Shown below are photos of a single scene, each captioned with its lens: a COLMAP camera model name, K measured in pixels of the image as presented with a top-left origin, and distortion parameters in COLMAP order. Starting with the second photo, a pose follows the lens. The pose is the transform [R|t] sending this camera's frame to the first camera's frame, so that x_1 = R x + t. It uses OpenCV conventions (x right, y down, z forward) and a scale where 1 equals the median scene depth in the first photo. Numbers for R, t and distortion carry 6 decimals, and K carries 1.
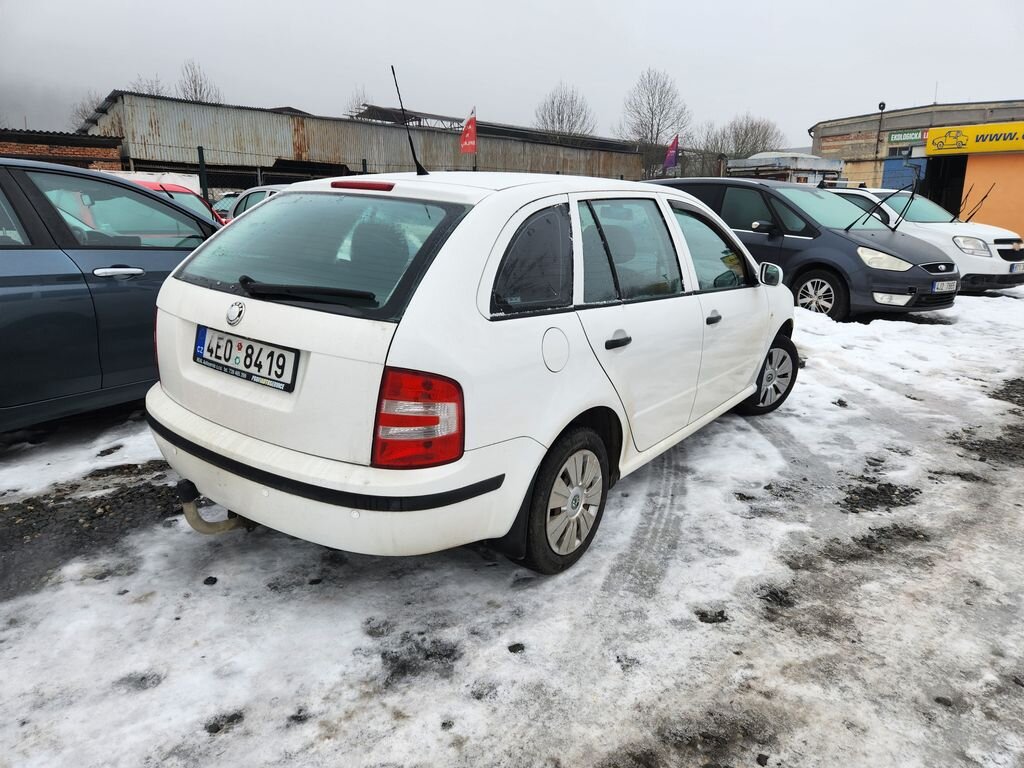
lens RADIAL K [[676.0, 0, 512.5], [0, 676.0, 394.8], [0, 0, 1]] dist [0.067477, -0.049671]
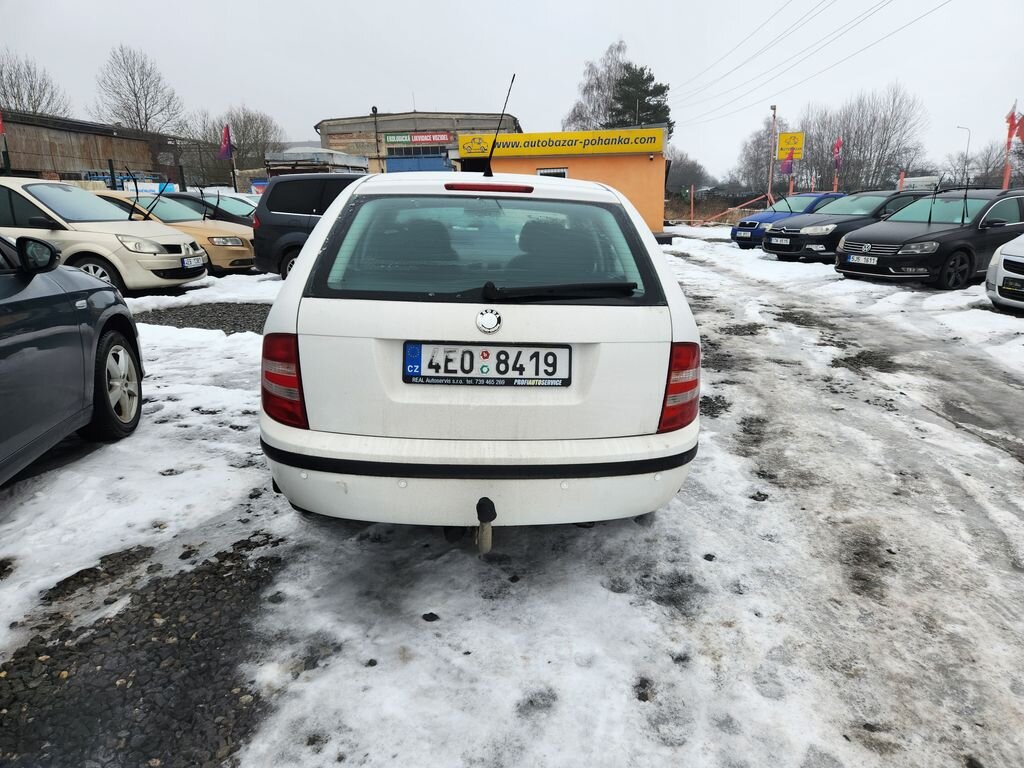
lens RADIAL K [[673.6, 0, 519.2], [0, 673.6, 384.4], [0, 0, 1]] dist [0.074889, -0.051897]
pose [[0.771609, -0.182145, 0.609461, -0.772152], [0.184273, 0.981048, 0.059898, -0.062696], [-0.608821, 0.066089, 0.790550, 0.165619]]
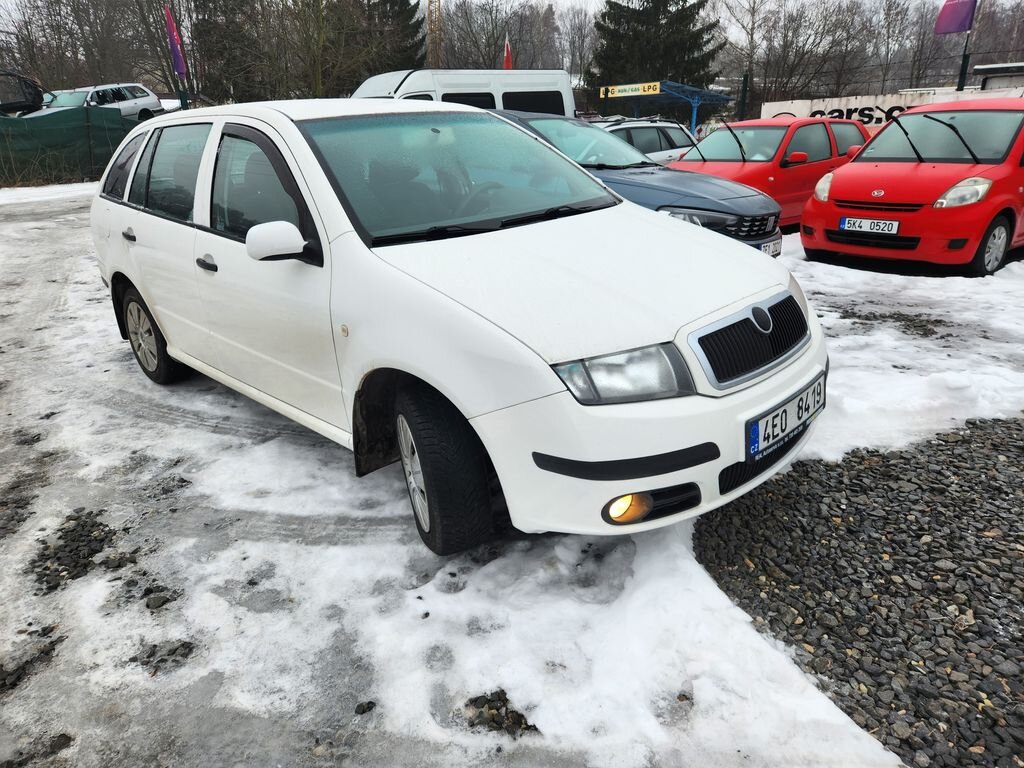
lens RADIAL K [[676.0, 0, 512.5], [0, 676.0, 394.8], [0, 0, 1]] dist [0.067477, -0.049671]
pose [[-0.145557, 0.342374, -0.928220, 1.336564], [-0.251789, 0.894501, 0.369420, -0.462671], [0.956774, 0.287487, -0.043994, 1.766639]]
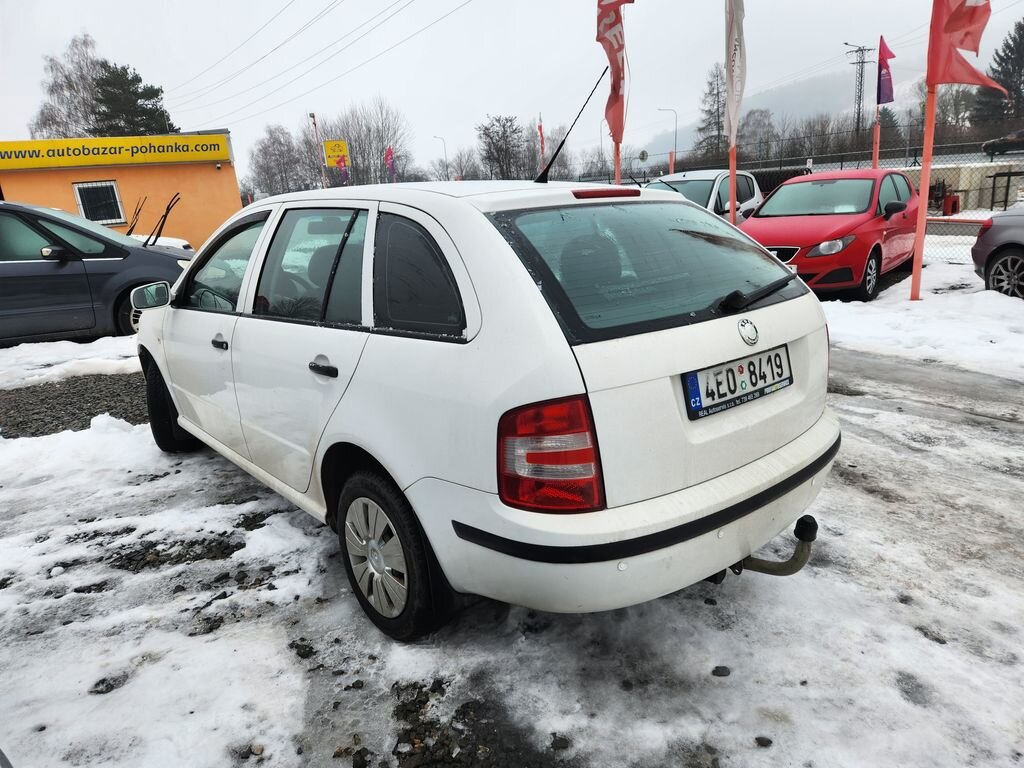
lens RADIAL K [[676.0, 0, 512.5], [0, 676.0, 394.8], [0, 0, 1]] dist [0.067477, -0.049671]
pose [[0.224635, -0.307871, 0.924529, -1.052826], [0.330300, 0.916666, 0.224999, -0.275263], [-0.916756, 0.254829, 0.307605, 0.810471]]
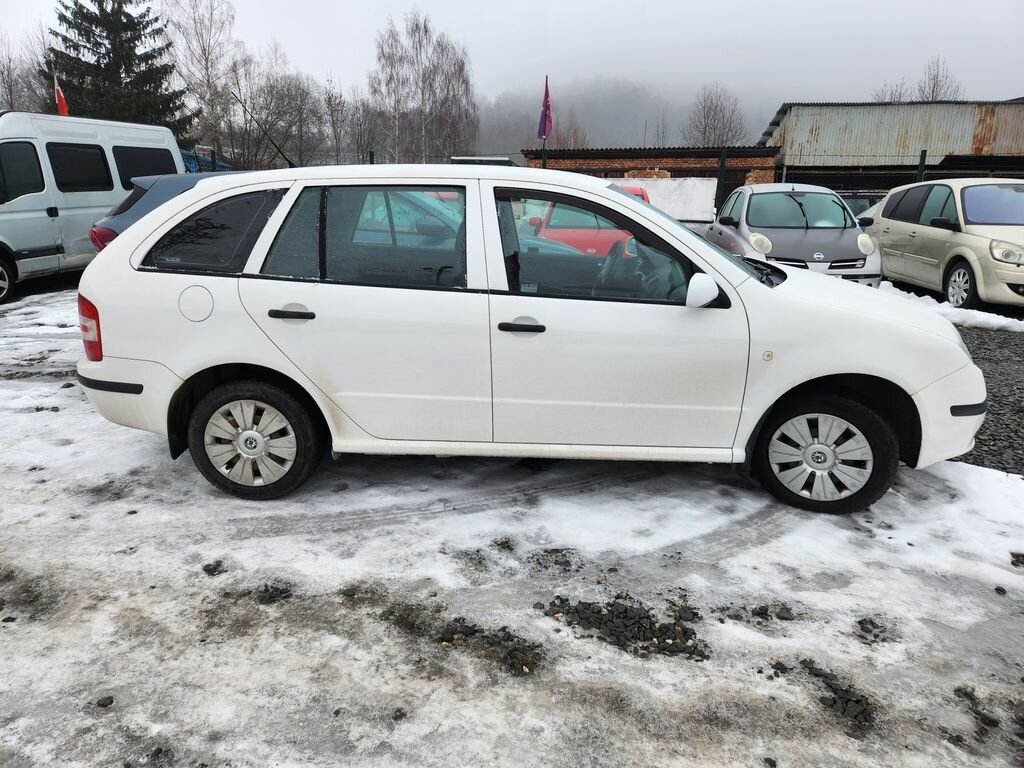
lens RADIAL K [[676.3, 0, 512.0], [0, 676.3, 384.0], [0, 0, 1]] dist [0.074083, -0.057389]
pose [[0.559481, 0.210137, -0.801763, 1.185510], [-0.227668, 0.969082, 0.095121, -0.145073], [0.796962, 0.129317, 0.590024, 0.609361]]
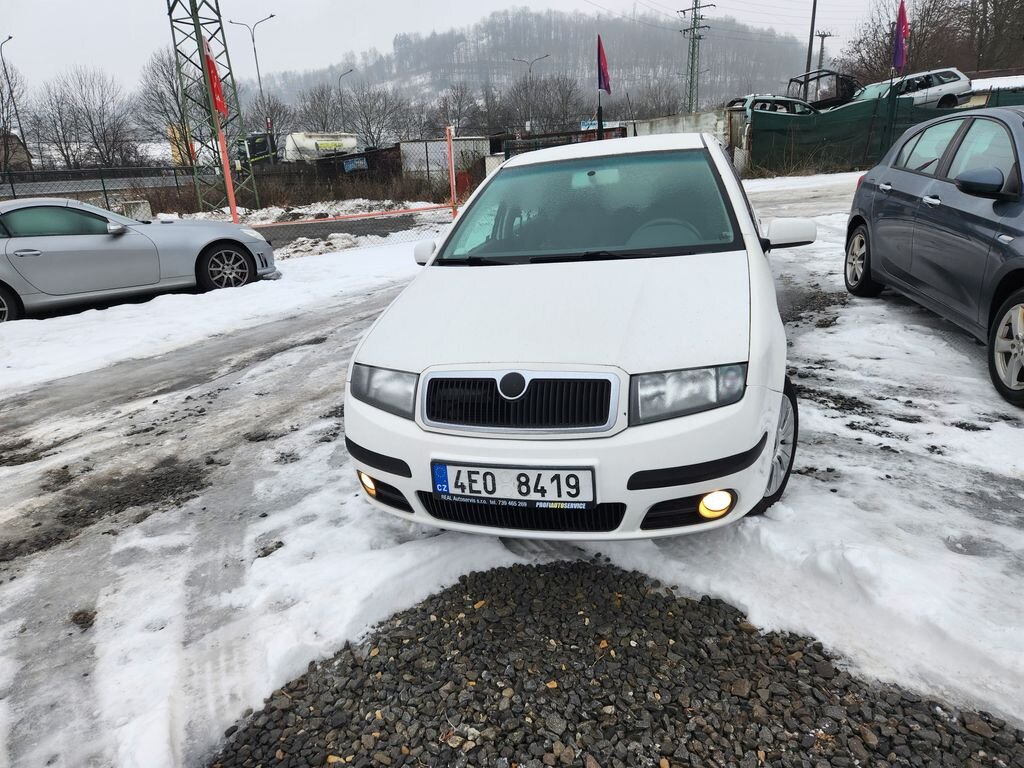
lens RADIAL K [[676.0, 0, 512.5], [0, 676.0, 394.8], [0, 0, 1]] dist [0.067477, -0.049671]
pose [[-0.943907, 0.148152, -0.295110, 0.788107], [-0.046652, 0.824907, 0.563340, -0.757039], [0.326898, 0.545509, -0.771724, 2.585492]]
